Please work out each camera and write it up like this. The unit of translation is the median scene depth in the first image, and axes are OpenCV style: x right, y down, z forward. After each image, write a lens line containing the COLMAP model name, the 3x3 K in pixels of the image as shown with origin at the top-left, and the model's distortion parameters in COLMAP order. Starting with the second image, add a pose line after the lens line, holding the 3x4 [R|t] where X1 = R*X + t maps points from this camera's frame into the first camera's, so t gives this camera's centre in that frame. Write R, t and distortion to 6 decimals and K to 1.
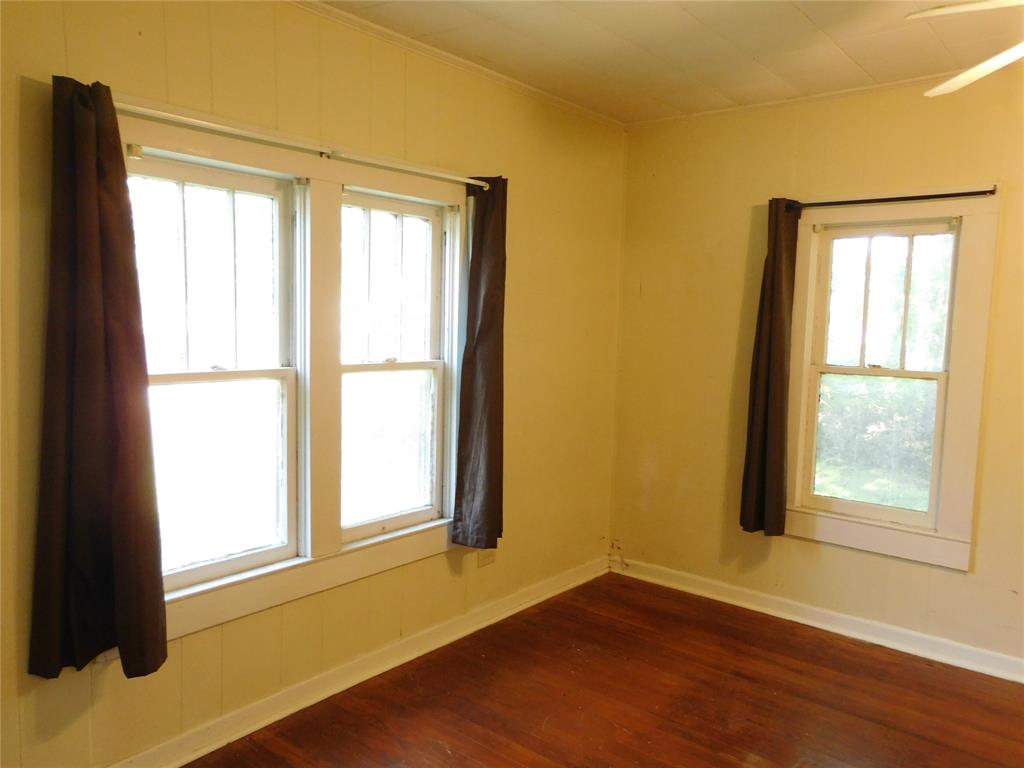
lens RADIAL K [[765.7, 0, 512.0], [0, 765.7, 384.0], [0, 0, 1]] dist [0.000823, 0.010288]
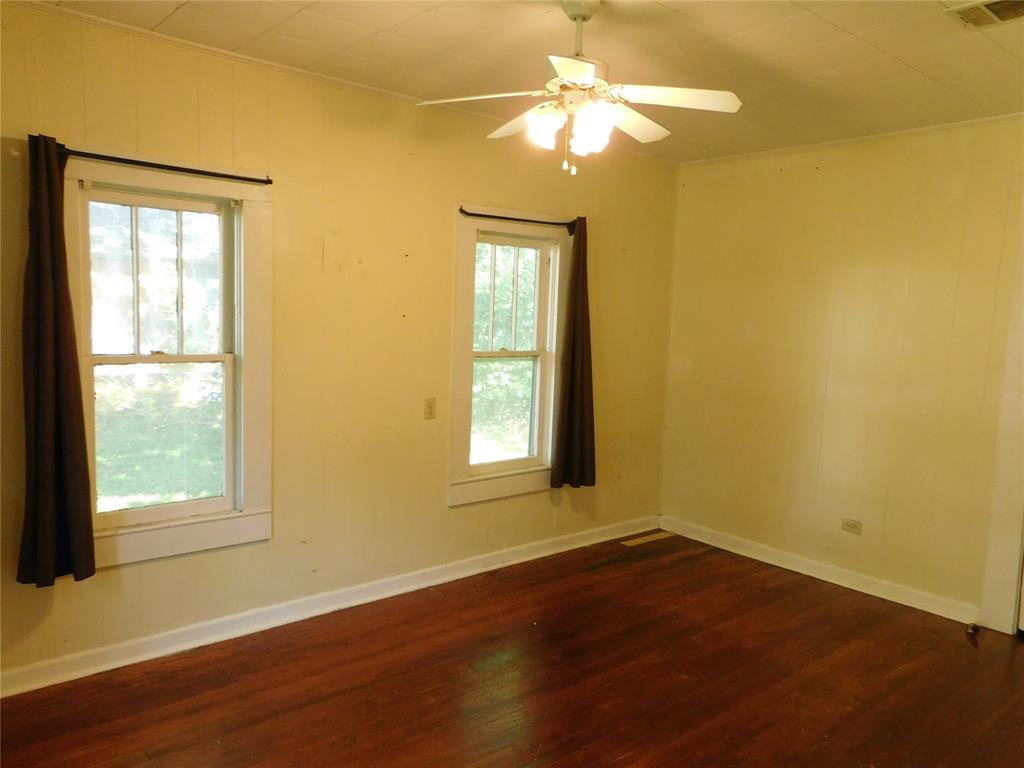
lens RADIAL K [[765.7, 0, 512.0], [0, 765.7, 384.0], [0, 0, 1]] dist [0.000823, 0.010288]
pose [[0.144098, -0.108110, 0.983640, -0.361148], [0.057627, 0.993244, 0.100723, -0.054228], [-0.987884, 0.042171, 0.149355, 0.468136]]
